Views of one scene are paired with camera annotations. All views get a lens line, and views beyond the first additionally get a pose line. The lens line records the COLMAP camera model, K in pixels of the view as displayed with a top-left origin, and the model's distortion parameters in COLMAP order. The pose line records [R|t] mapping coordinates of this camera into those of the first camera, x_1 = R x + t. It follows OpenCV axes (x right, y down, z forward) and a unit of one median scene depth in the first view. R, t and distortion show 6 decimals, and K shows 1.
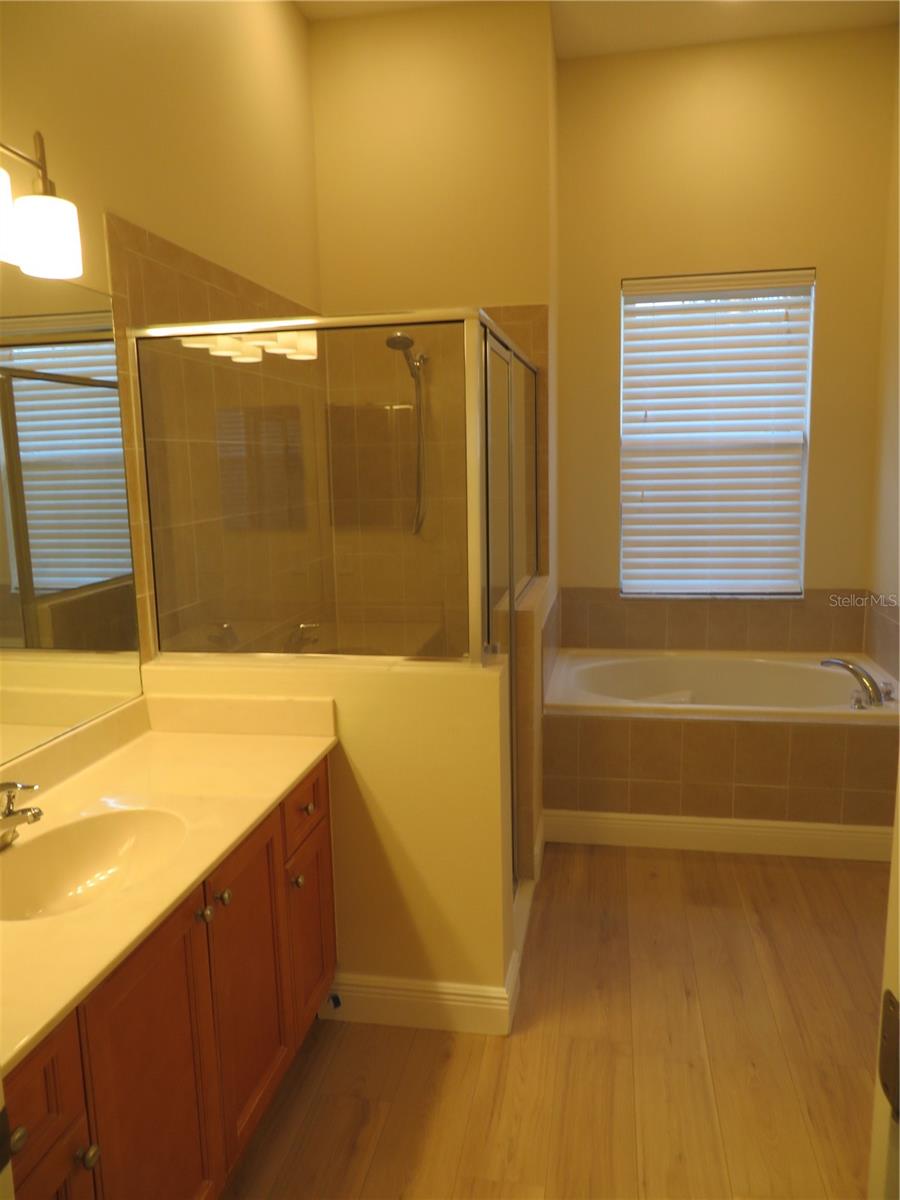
lens RADIAL K [[863.3, 0, 451.7], [0, 863.3, 601.9], [0, 0, 1]] dist [-0.007841, 0.009058]
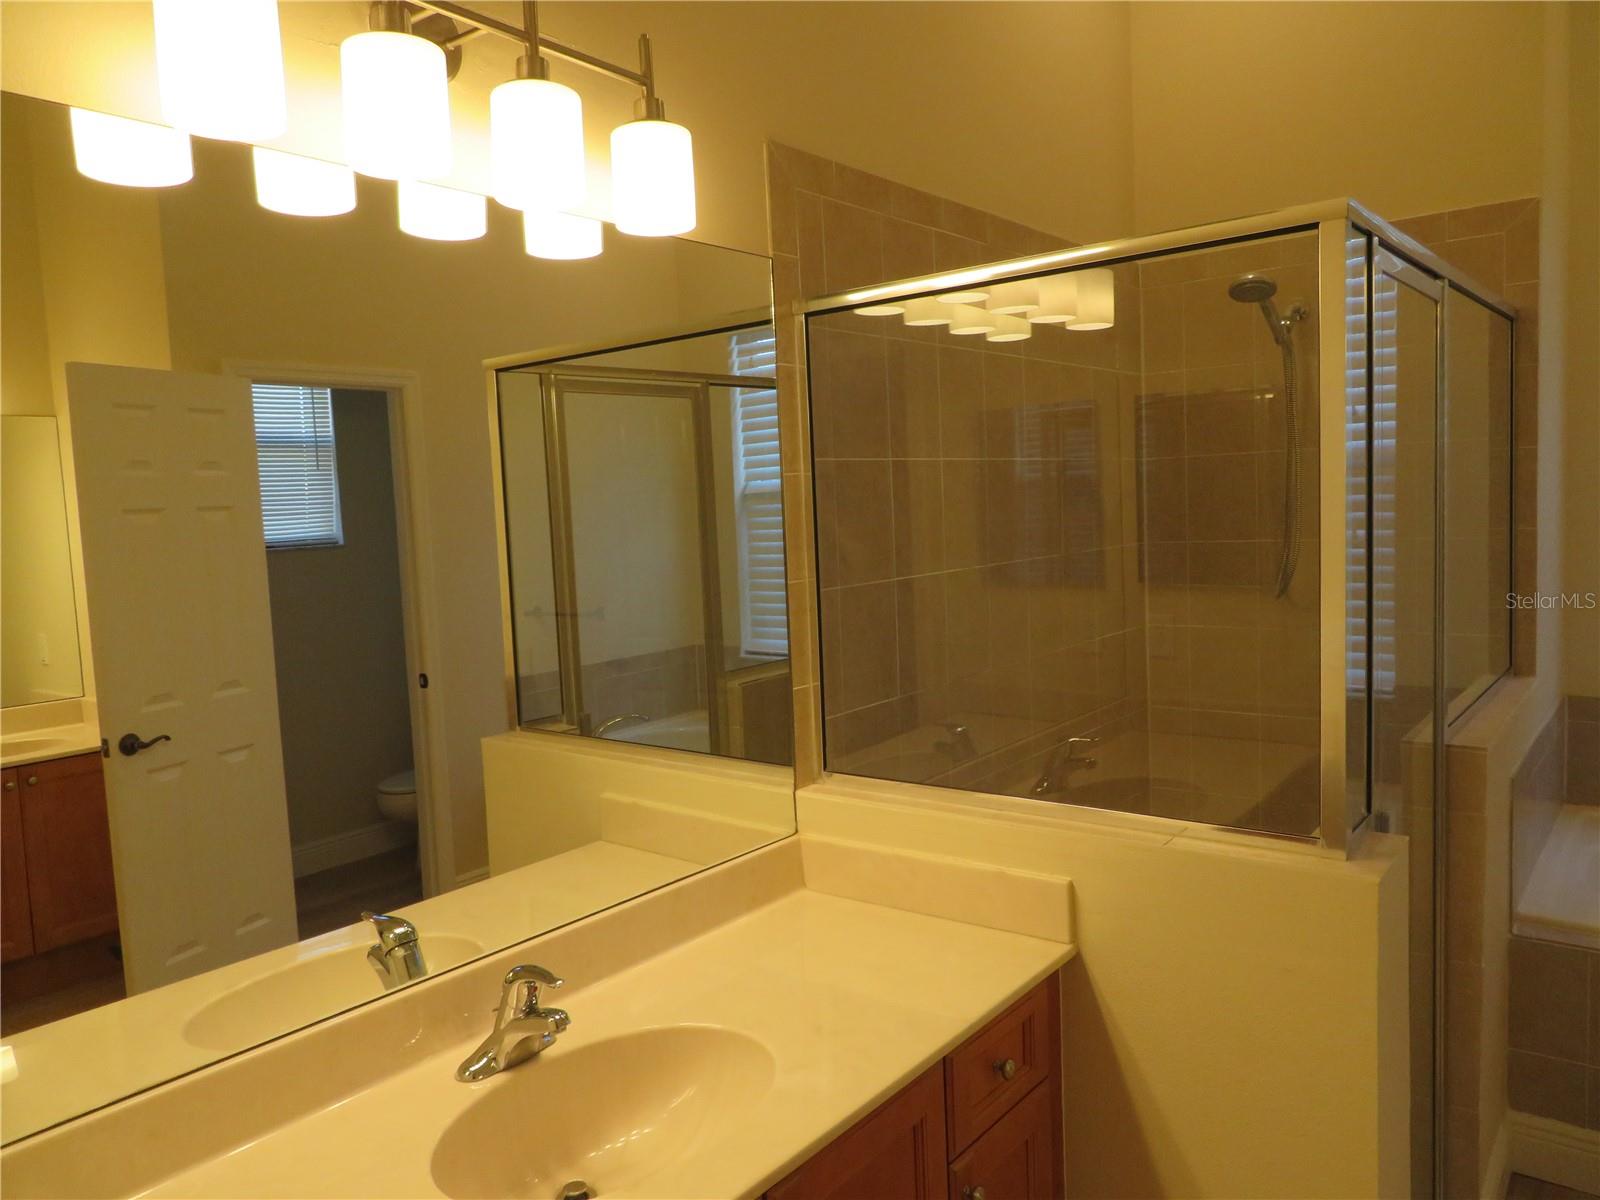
lens RADIAL K [[1151.1, 0, 793.2], [0, 1151.1, 601.0], [0, 0, 1]] dist [-0.007841, 0.009058]
pose [[0.881624, 0.022413, -0.471421, 0.044032], [-0.050765, 0.997580, -0.047511, -0.022365], [0.469215, 0.065818, 0.880628, 0.135051]]
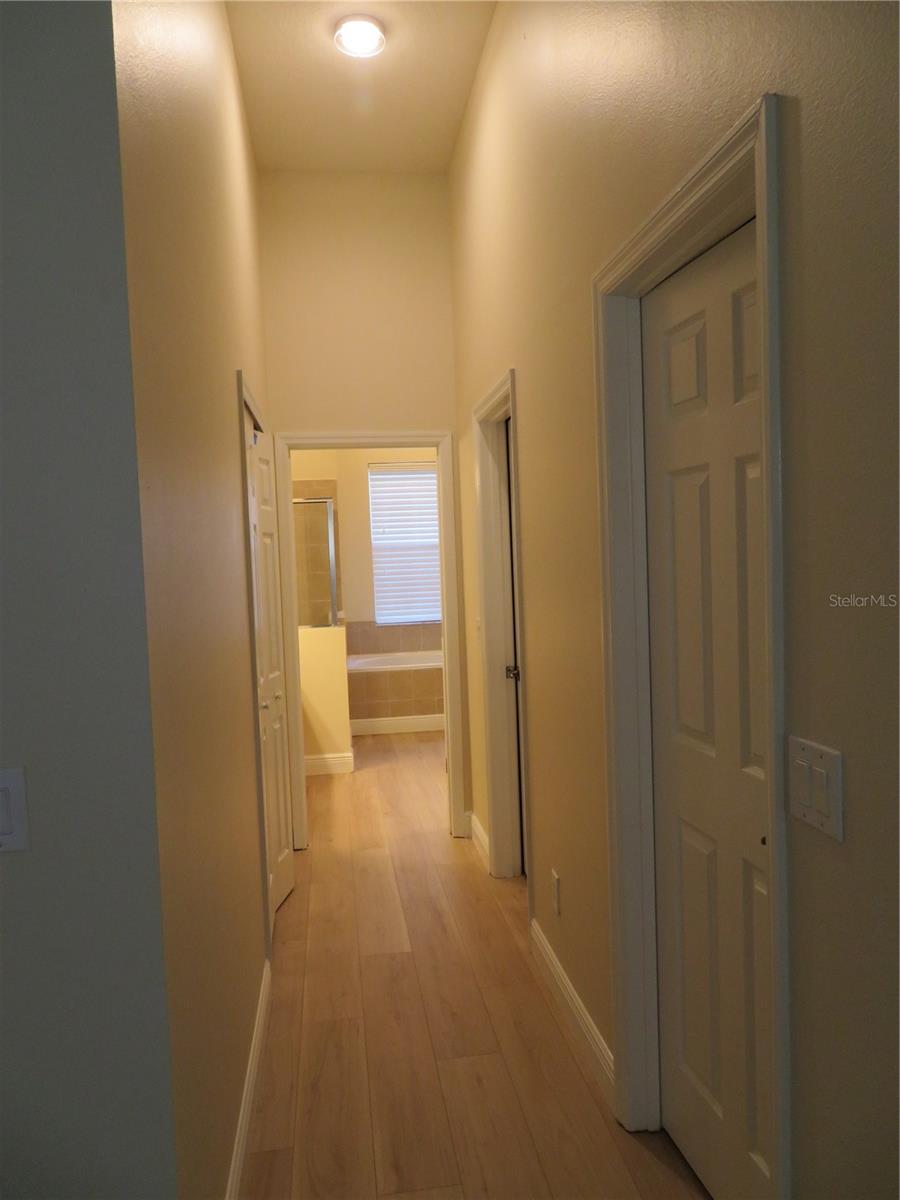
lens RADIAL K [[863.3, 0, 451.7], [0, 863.3, 601.9], [0, 0, 1]] dist [-0.007841, 0.009058]
pose [[0.949781, -0.032508, 0.311221, -0.298291], [0.068707, 0.991983, -0.106064, 0.197396], [-0.305278, 0.122120, 0.944400, -1.070420]]
